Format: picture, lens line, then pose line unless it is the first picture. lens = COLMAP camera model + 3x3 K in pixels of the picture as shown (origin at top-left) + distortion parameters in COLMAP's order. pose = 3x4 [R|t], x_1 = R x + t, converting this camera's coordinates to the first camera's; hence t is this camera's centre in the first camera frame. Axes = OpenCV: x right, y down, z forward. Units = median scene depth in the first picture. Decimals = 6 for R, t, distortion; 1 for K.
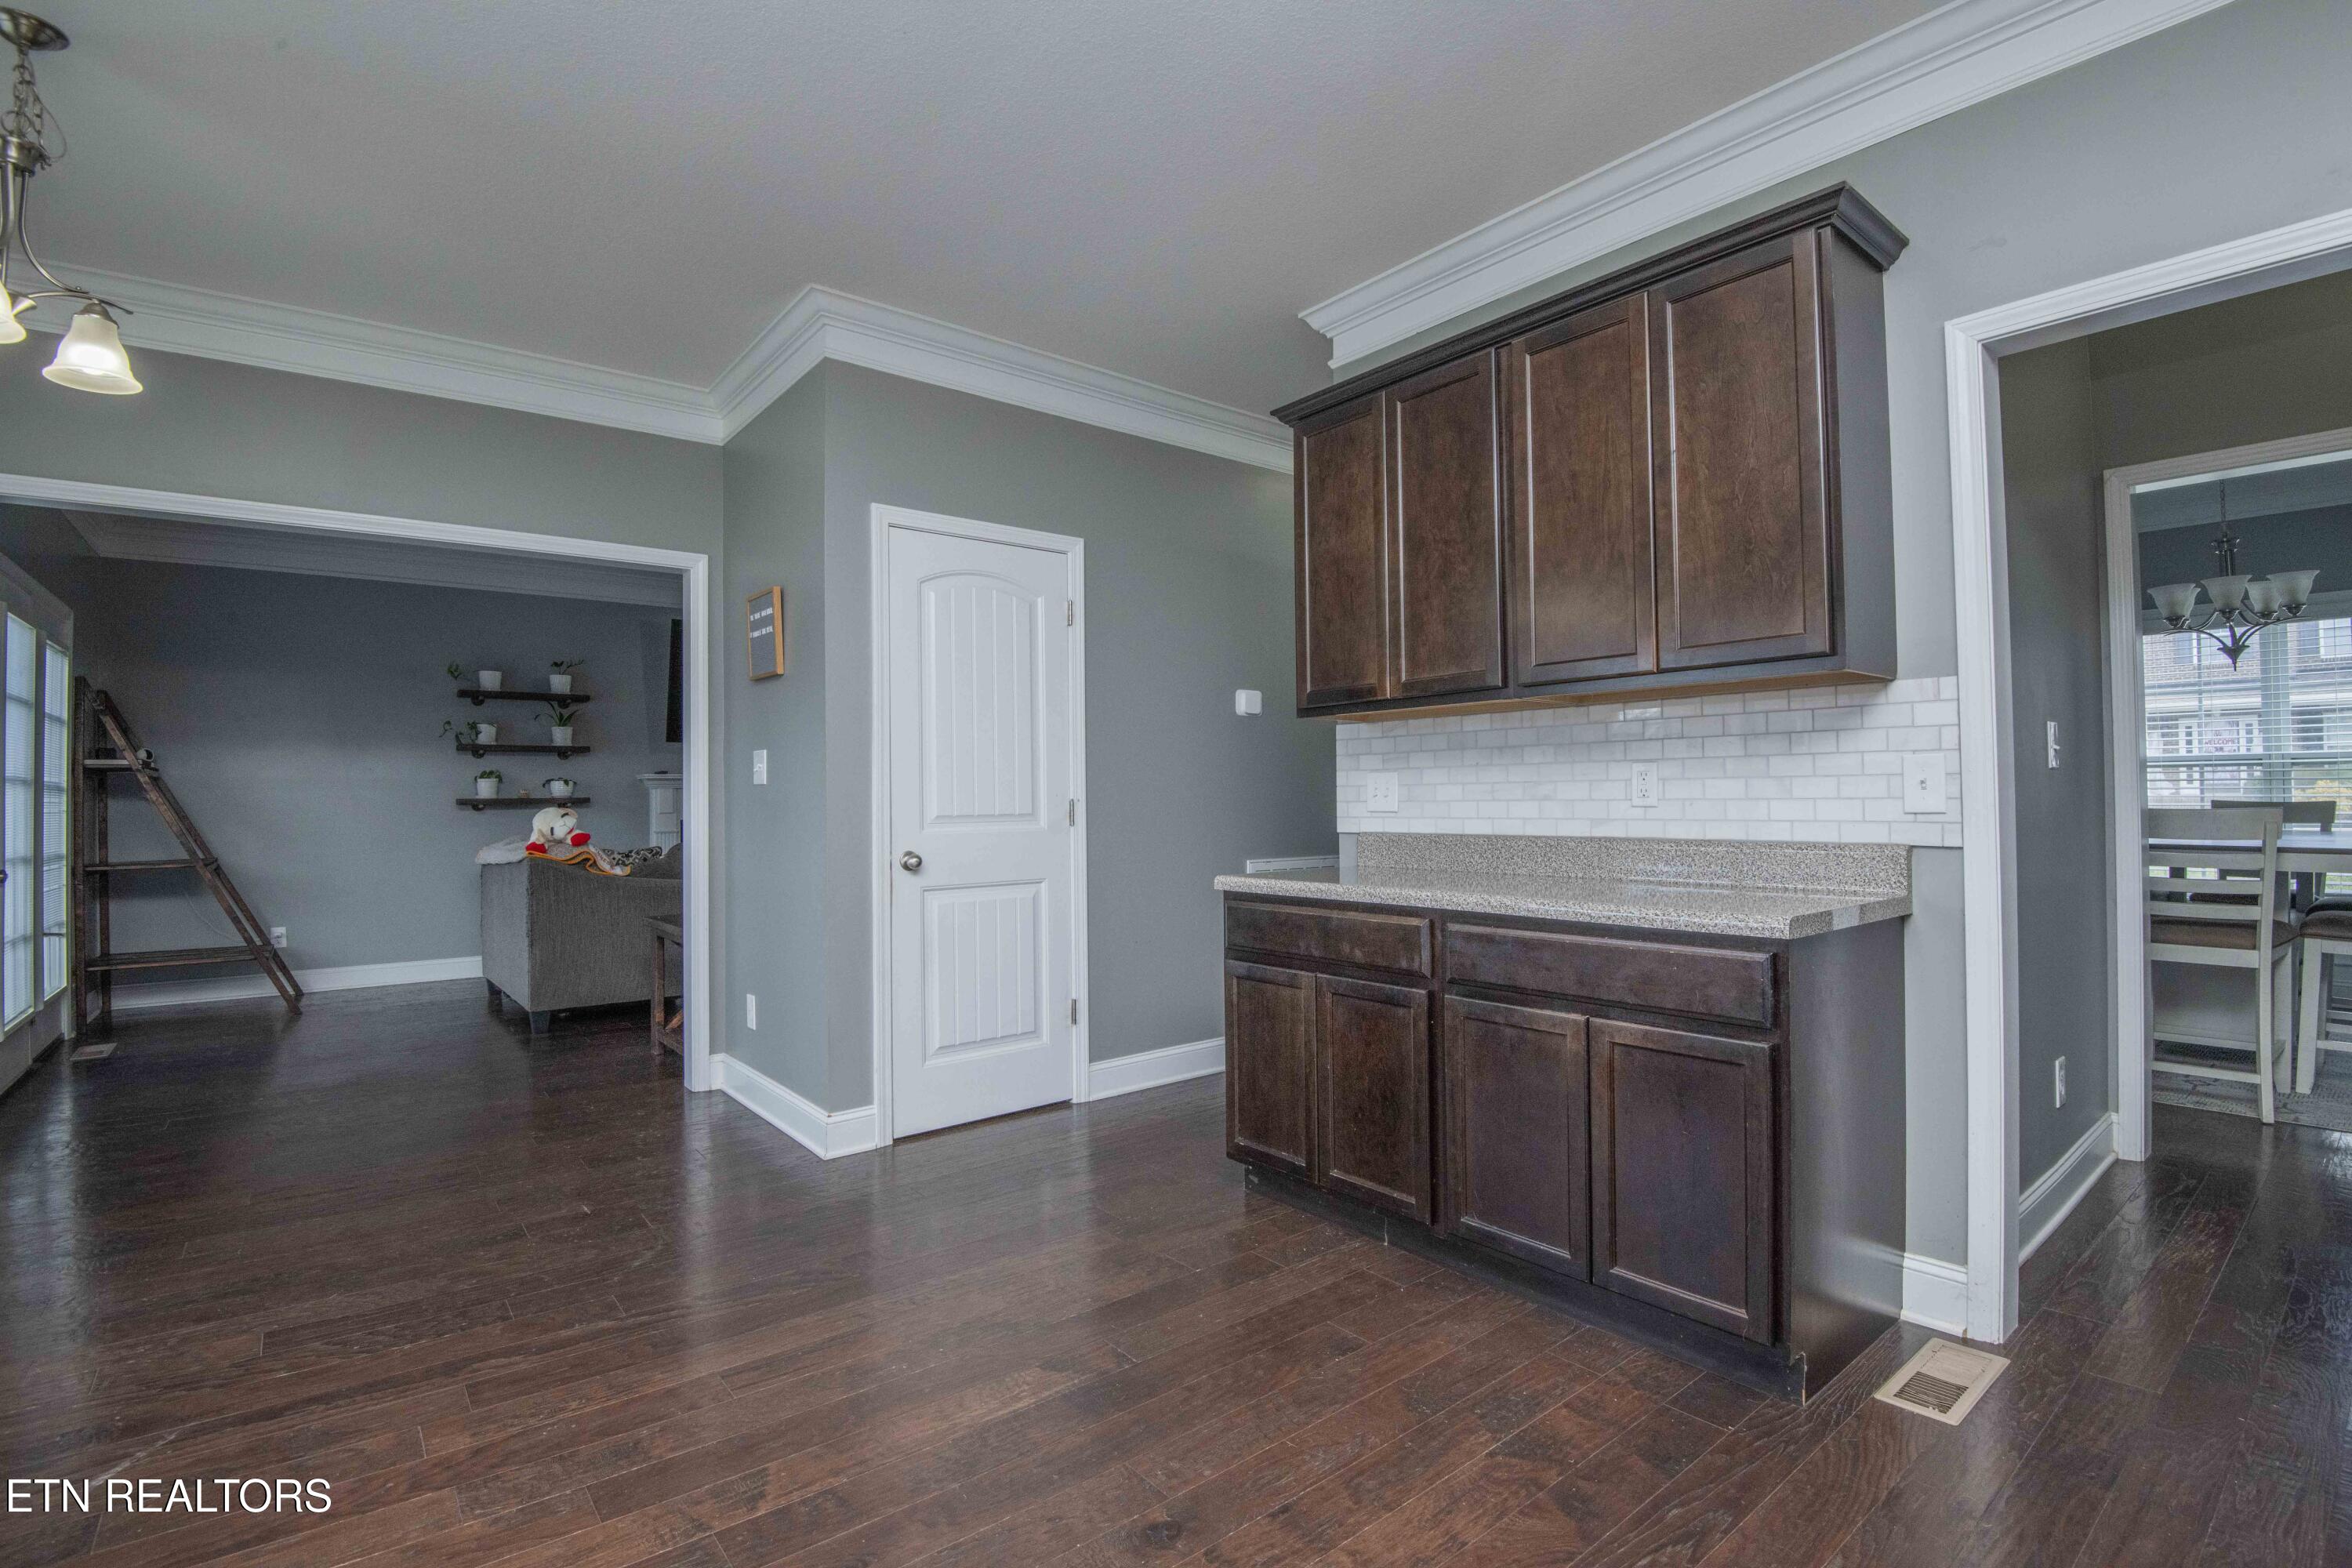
lens RADIAL K [[1101.0, 0, 1186.0], [0, 1101.0, 781.5], [0, 0, 1]] dist [-0.039303, -0.001542]
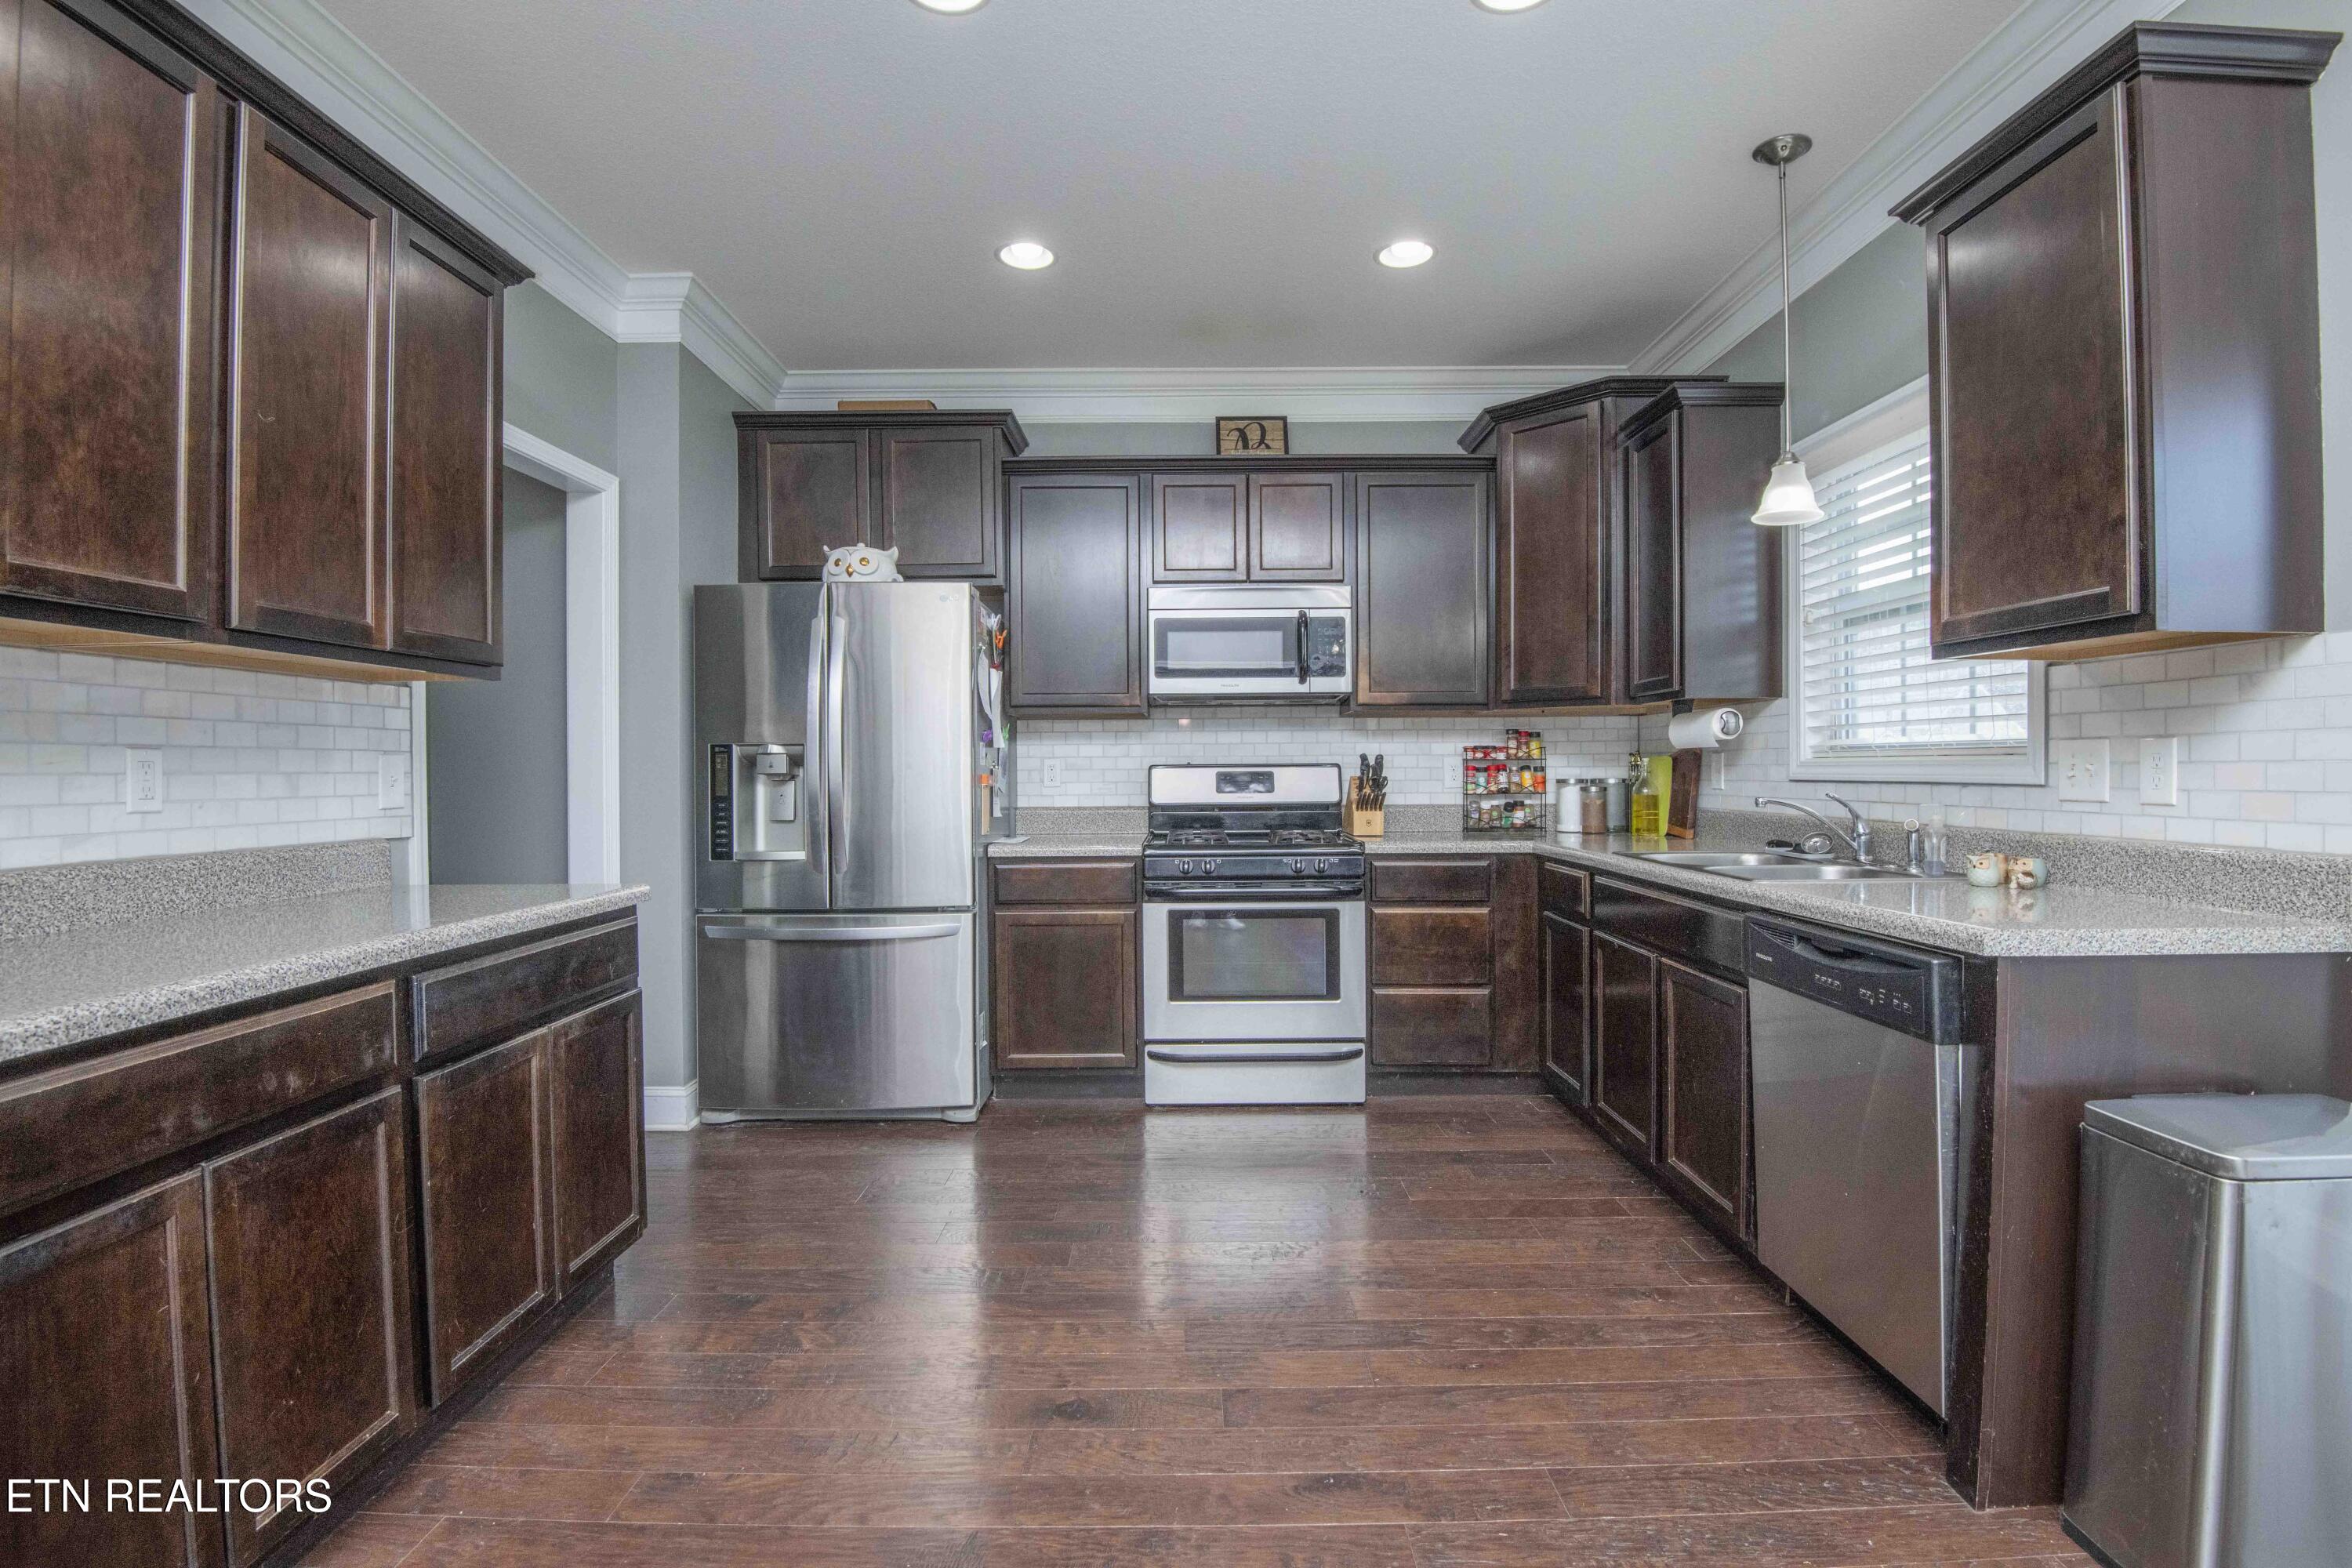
lens RADIAL K [[1101.0, 0, 1186.0], [0, 1101.0, 781.5], [0, 0, 1]] dist [-0.039303, -0.001542]
pose [[-0.782016, 0.006612, 0.623223, -0.551152], [0.002409, 0.999968, -0.007587, 0.010386], [-0.623254, -0.004432, -0.782007, 1.178916]]
